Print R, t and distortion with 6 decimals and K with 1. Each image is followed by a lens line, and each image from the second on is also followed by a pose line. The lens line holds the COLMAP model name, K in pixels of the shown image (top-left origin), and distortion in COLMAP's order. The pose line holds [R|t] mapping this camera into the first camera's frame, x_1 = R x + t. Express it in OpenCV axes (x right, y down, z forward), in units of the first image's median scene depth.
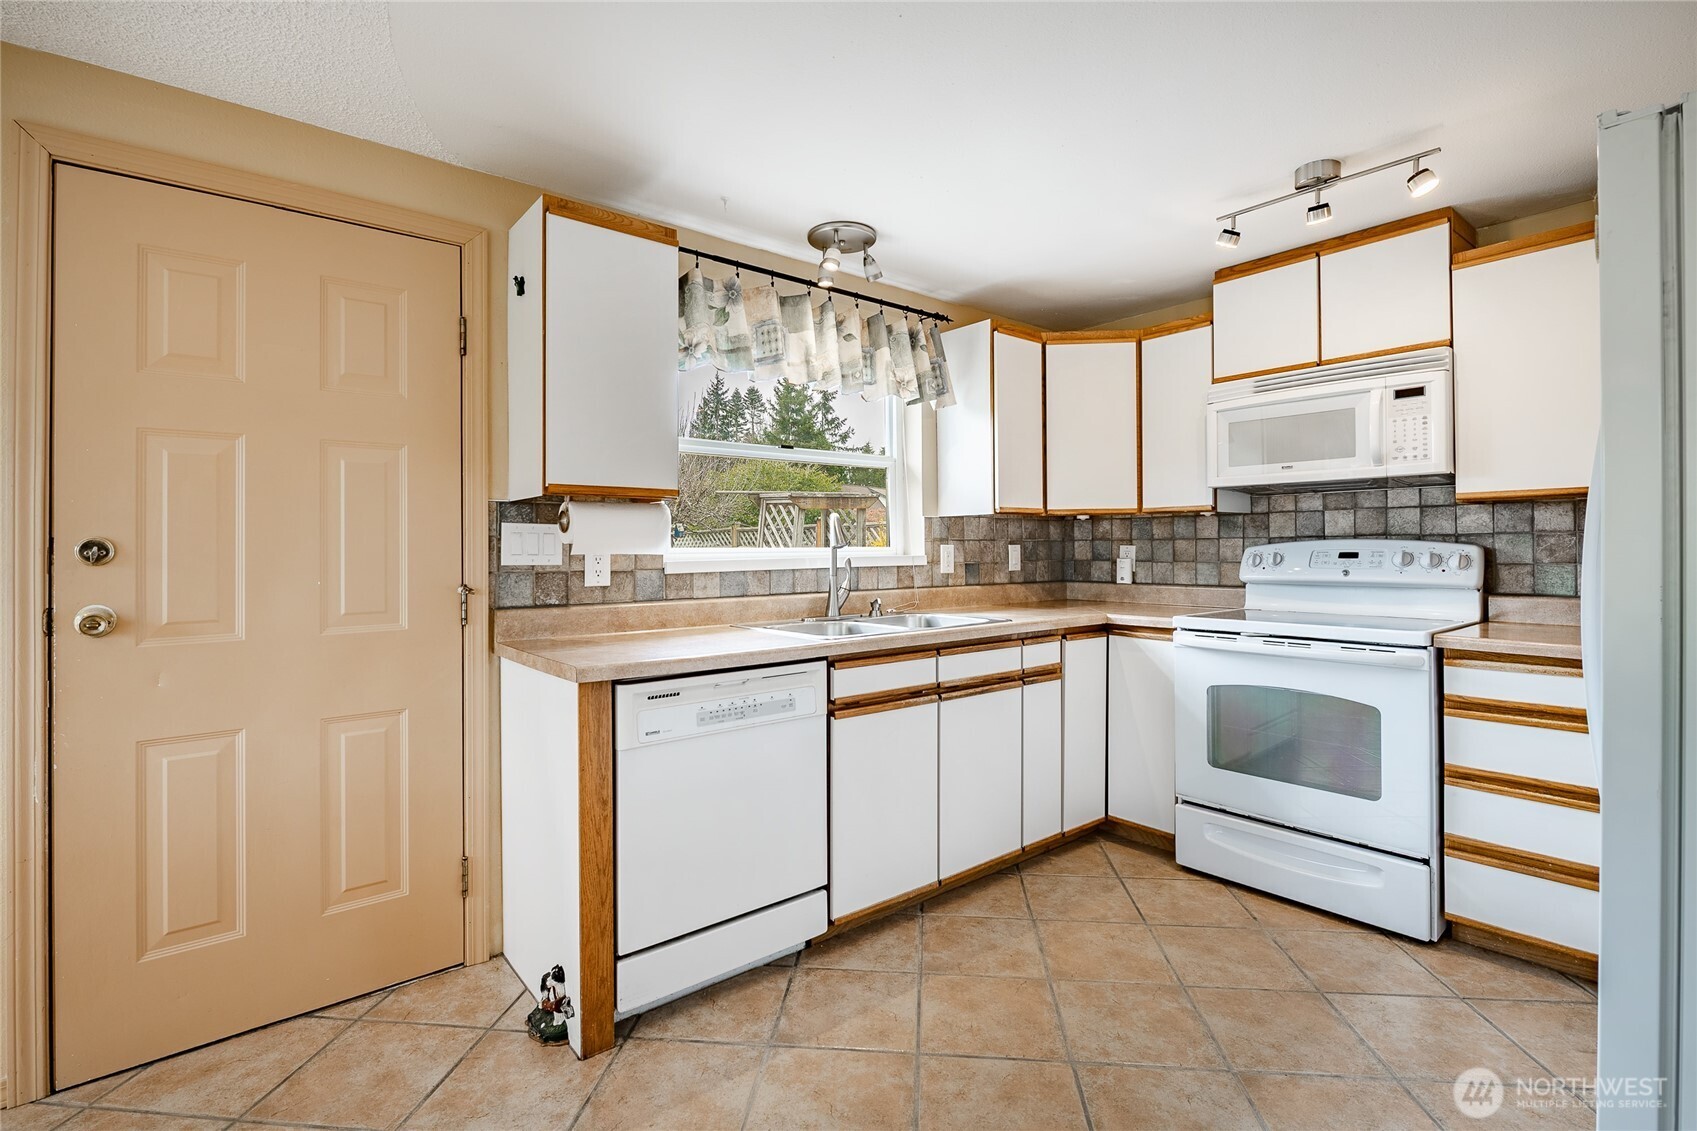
lens RADIAL K [[783.5, 0, 868.4], [0, 783.5, 538.6], [0, 0, 1]] dist [-0.004404, -0.001331]
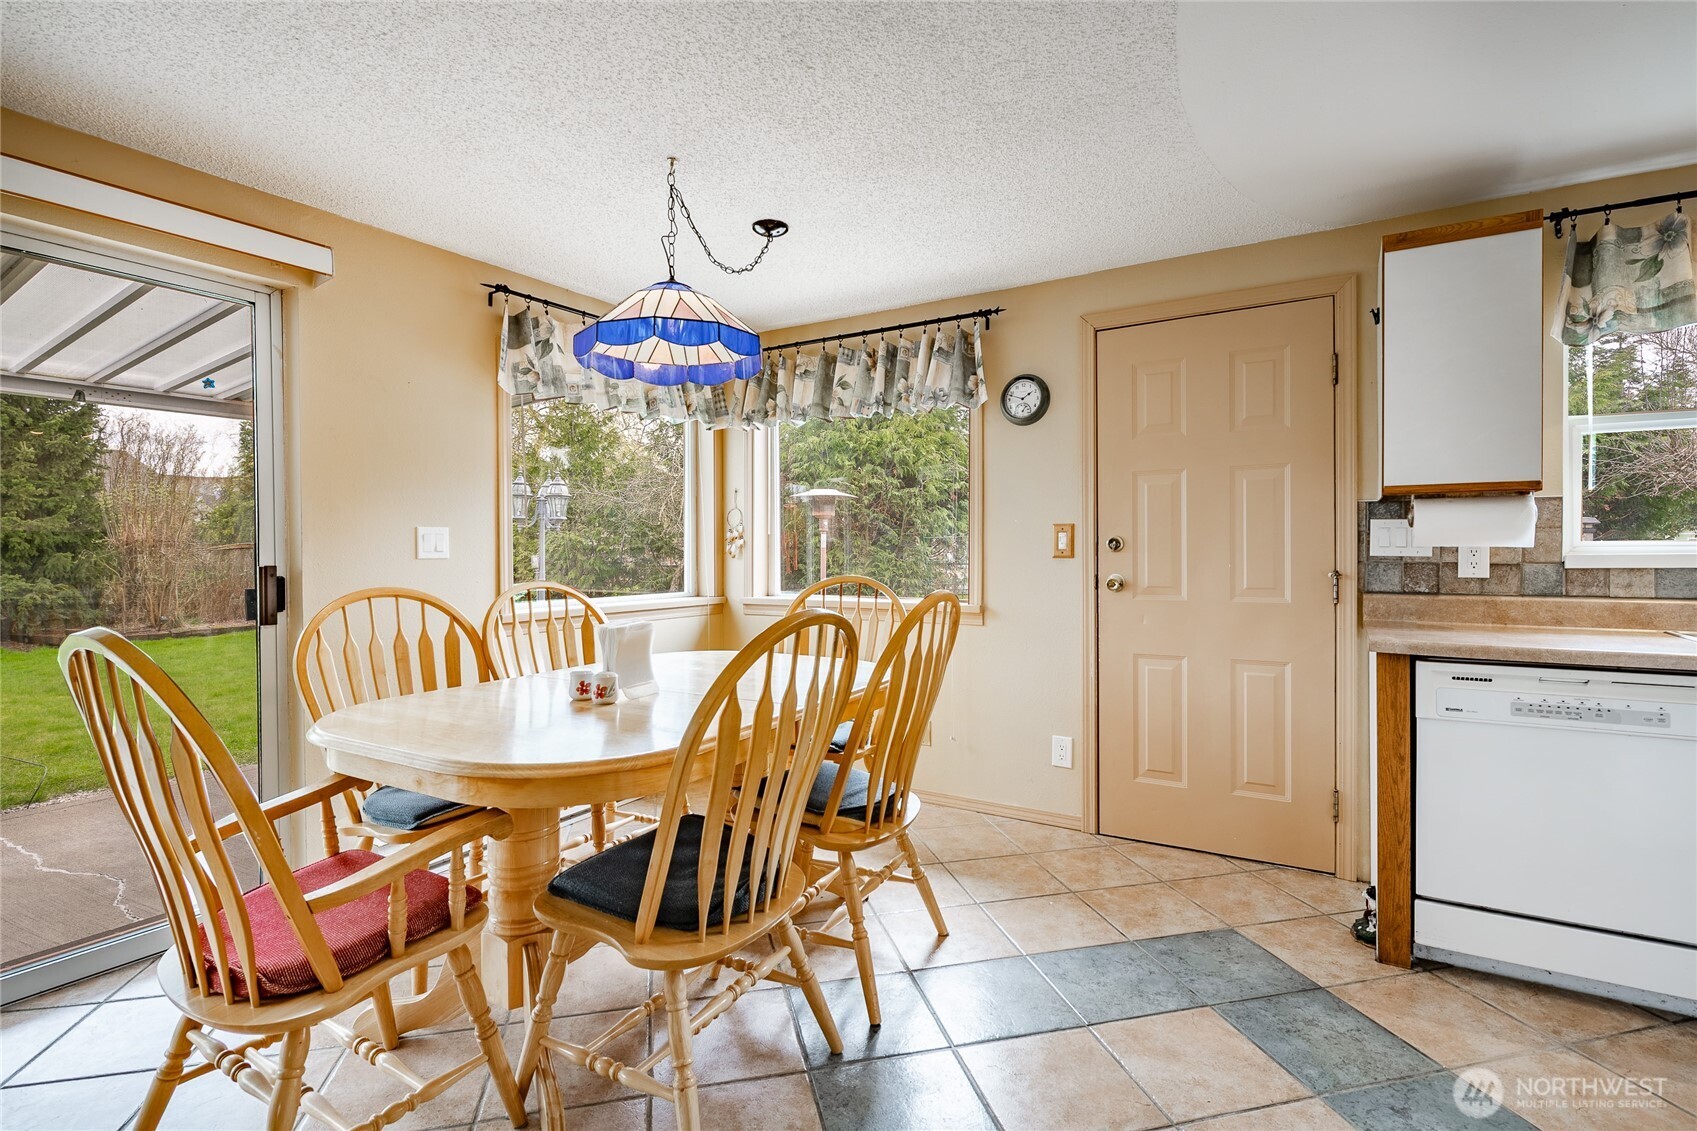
lens RADIAL K [[816.6, 0, 840.2], [0, 816.6, 555.6], [0, 0, 1]] dist [-0.001892, -0.000312]
pose [[0.313493, 0.014129, -0.949486, 0.380232], [0.015989, 0.999669, 0.020155, -0.002996], [0.949456, -0.021500, 0.313163, -0.120305]]
